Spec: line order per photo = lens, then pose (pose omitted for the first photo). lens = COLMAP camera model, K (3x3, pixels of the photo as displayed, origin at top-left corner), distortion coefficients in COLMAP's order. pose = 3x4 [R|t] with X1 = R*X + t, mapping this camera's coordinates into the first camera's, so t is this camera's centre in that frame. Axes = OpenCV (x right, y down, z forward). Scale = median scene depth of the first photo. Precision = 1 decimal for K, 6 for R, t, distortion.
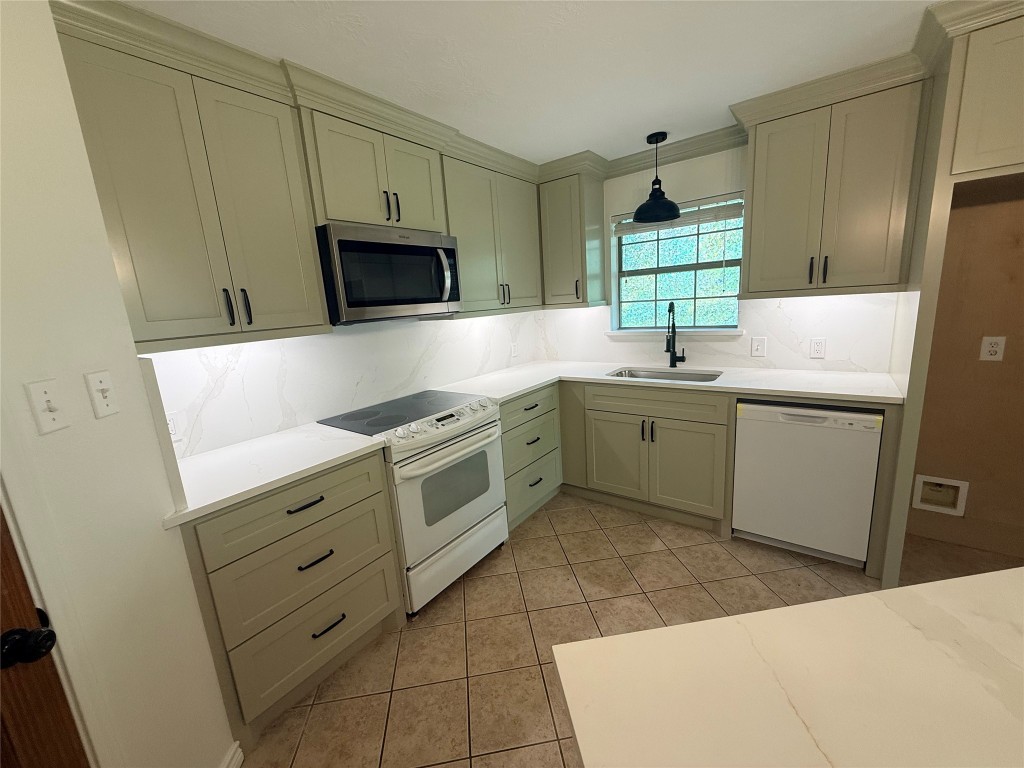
lens RADIAL K [[408.2, 0, 512.0], [0, 408.2, 384.0], [0, 0, 1]] dist [-0.000229, 0.000211]
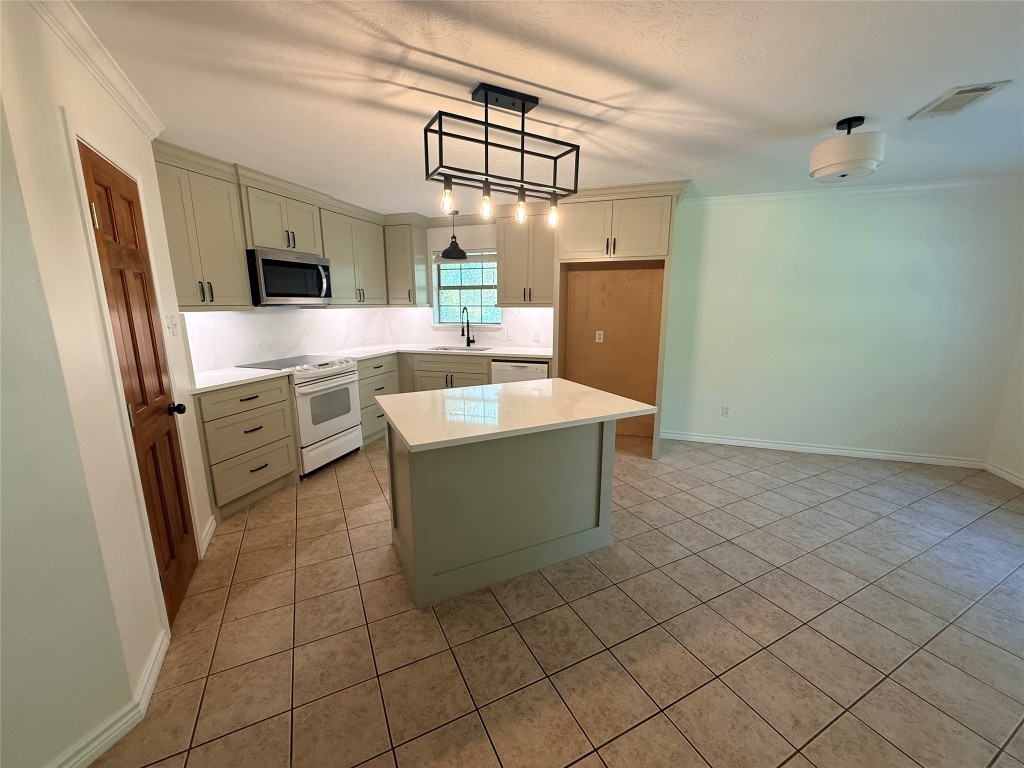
lens RADIAL K [[408.2, 0, 512.0], [0, 408.2, 384.0], [0, 0, 1]] dist [-0.000229, 0.000211]
pose [[0.943255, -0.000104, 0.332071, 0.011975], [0.004990, 0.999891, -0.013861, 0.172850], [-0.332033, 0.014732, 0.943153, -0.793972]]
